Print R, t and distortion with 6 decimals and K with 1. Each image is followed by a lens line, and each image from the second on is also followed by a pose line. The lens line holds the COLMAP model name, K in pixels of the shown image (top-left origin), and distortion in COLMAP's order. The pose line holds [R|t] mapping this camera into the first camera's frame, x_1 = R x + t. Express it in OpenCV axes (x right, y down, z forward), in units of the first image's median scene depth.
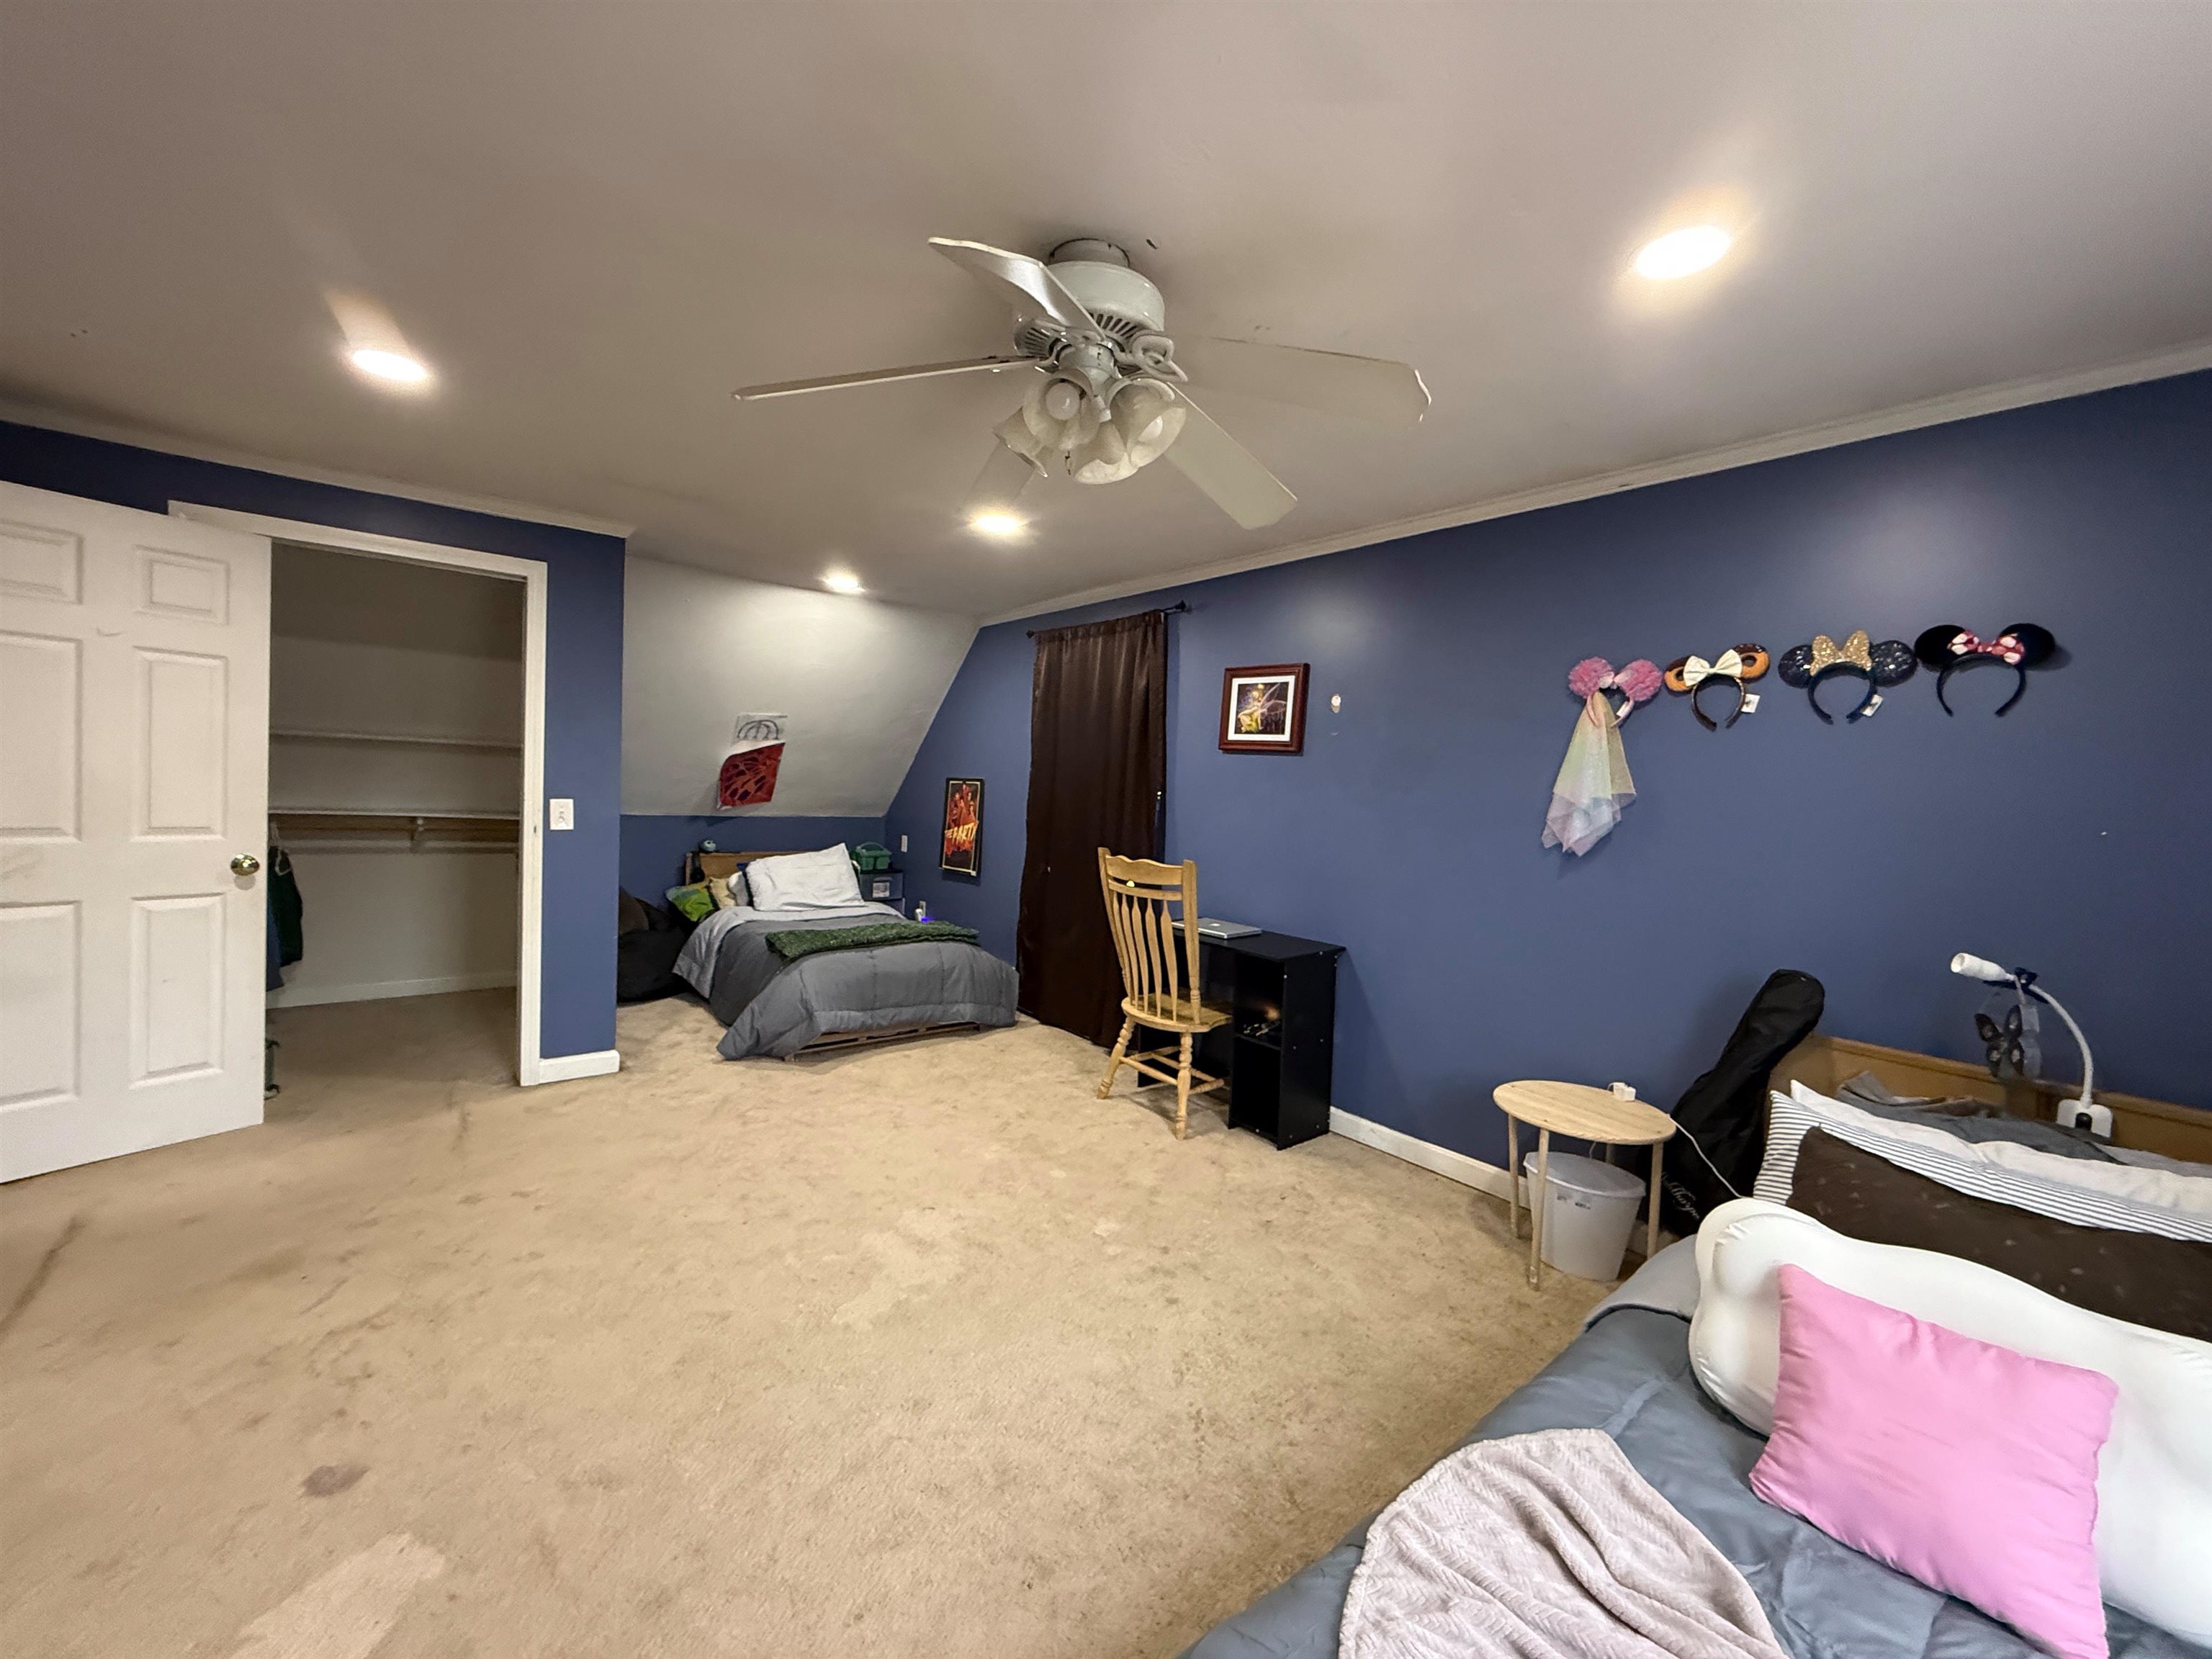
lens RADIAL K [[891.4, 0, 1106.0], [0, 891.4, 829.5], [0, 0, 1]] dist [-0.000430, 0.000035]
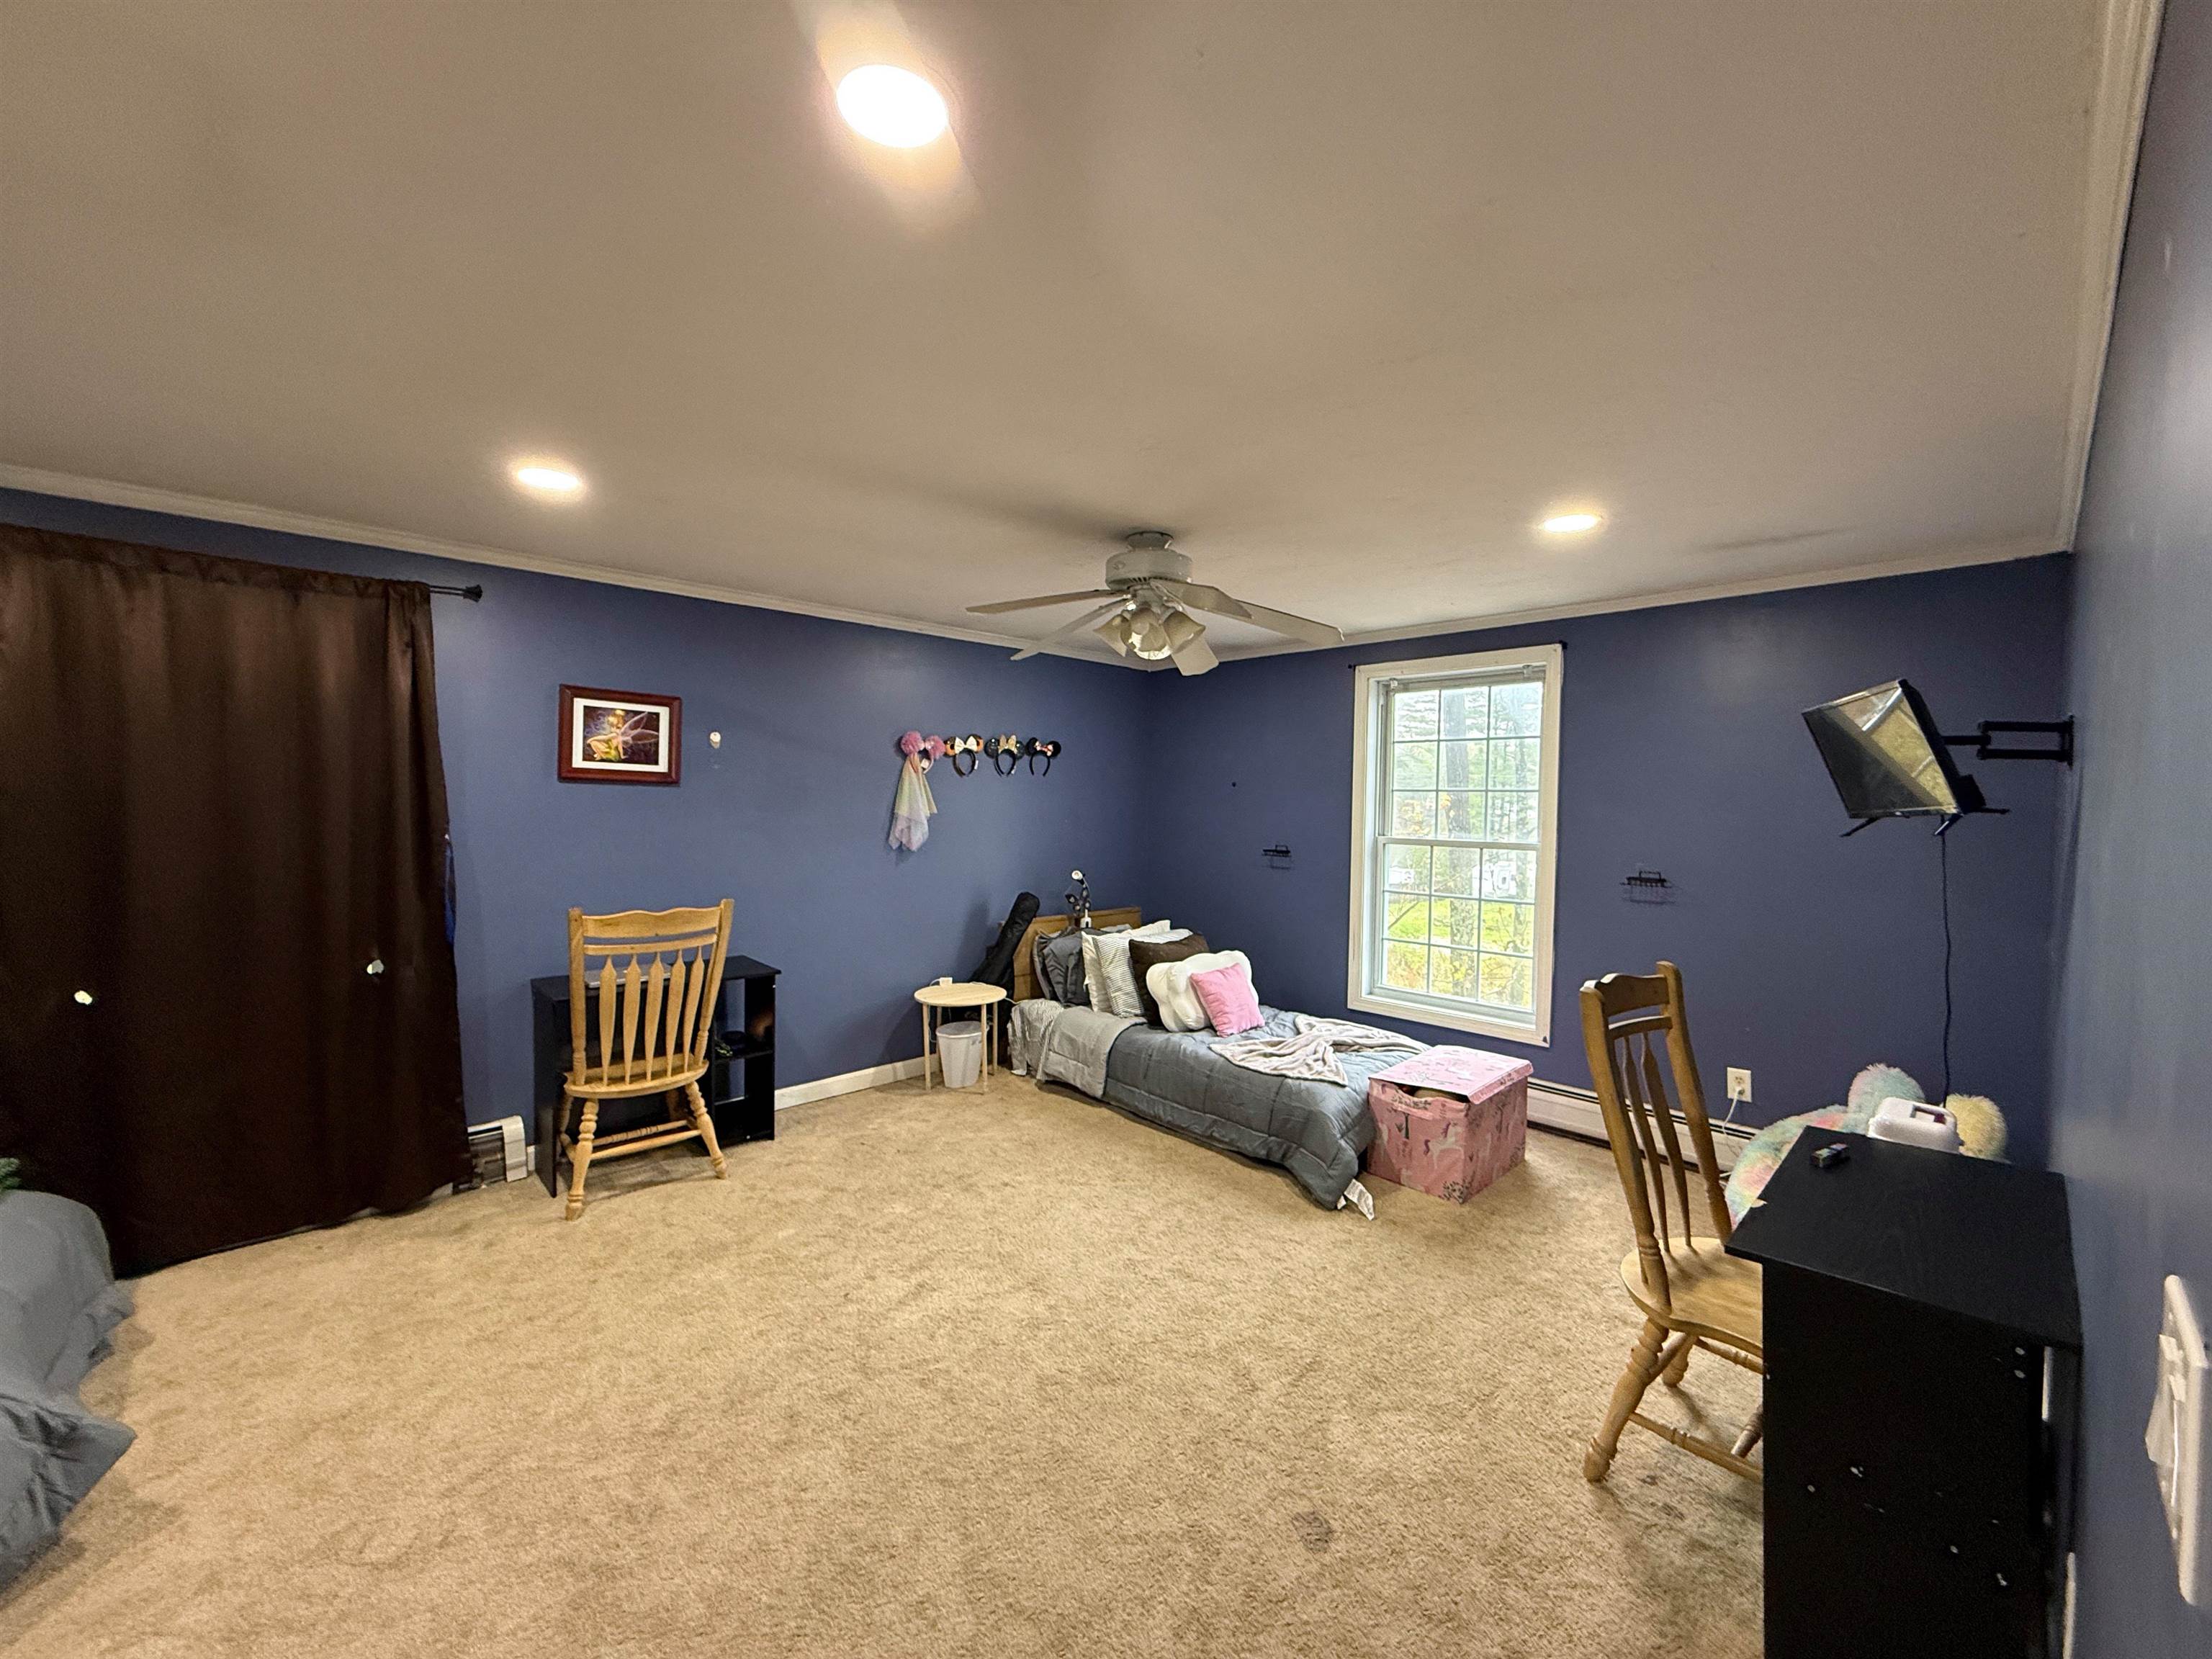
lens RADIAL K [[891.4, 0, 1106.0], [0, 891.4, 829.5], [0, 0, 1]] dist [-0.000430, 0.000035]
pose [[-0.094023, -0.079276, 0.992409, -0.989559], [0.033516, 0.996008, 0.082738, -0.118666], [-0.995006, 0.041041, -0.090991, 0.702009]]
